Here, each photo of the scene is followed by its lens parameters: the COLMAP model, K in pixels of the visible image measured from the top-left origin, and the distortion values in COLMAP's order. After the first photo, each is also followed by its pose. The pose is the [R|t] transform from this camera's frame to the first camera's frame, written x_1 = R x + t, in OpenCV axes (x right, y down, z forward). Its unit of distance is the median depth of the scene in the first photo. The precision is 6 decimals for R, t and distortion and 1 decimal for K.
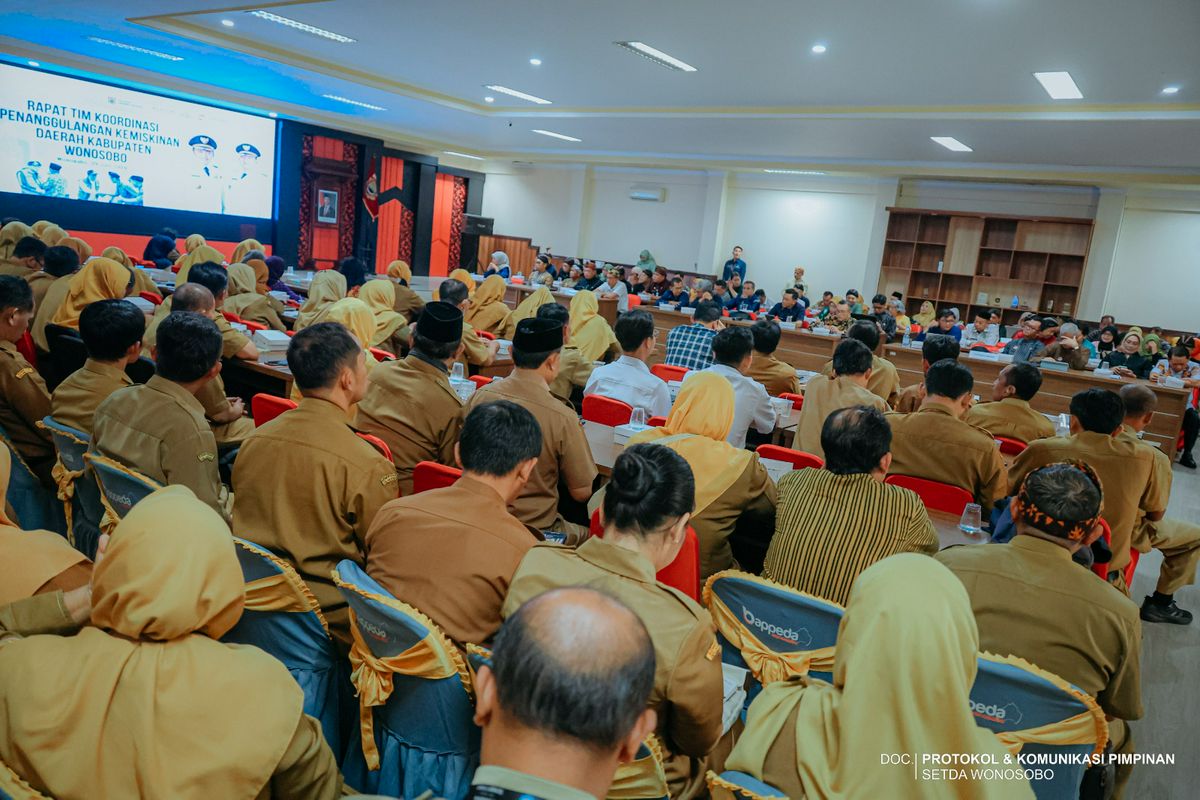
lens RADIAL K [[873.6, 0, 600.0], [0, 873.6, 400.0], [0, 0, 1]] dist [0.021813, -0.001044]
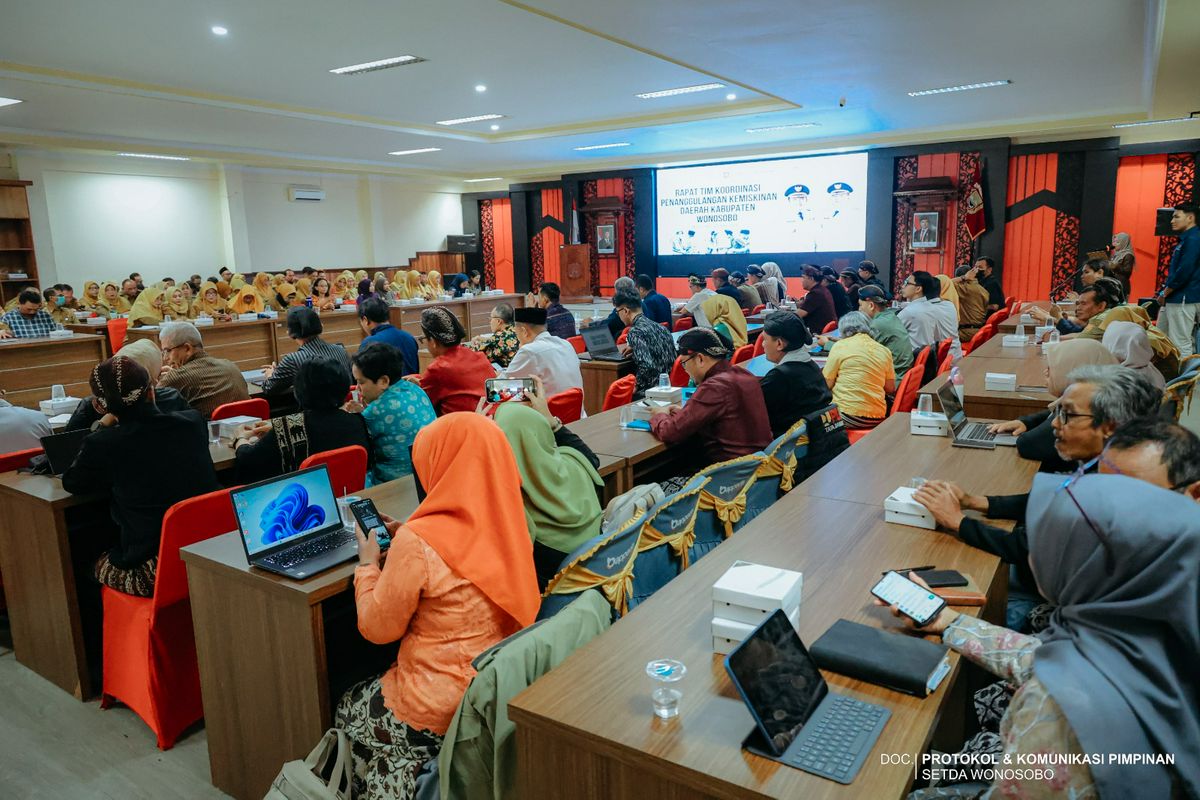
lens RADIAL K [[854.7, 0, 600.0], [0, 854.7, 400.0], [0, 0, 1]] dist [0.053100, -0.002772]
pose [[0.067163, 0.065105, -0.995616, 0.628433], [-0.145625, 0.987823, 0.054772, -0.049459], [0.987058, 0.141308, 0.075826, 0.680828]]
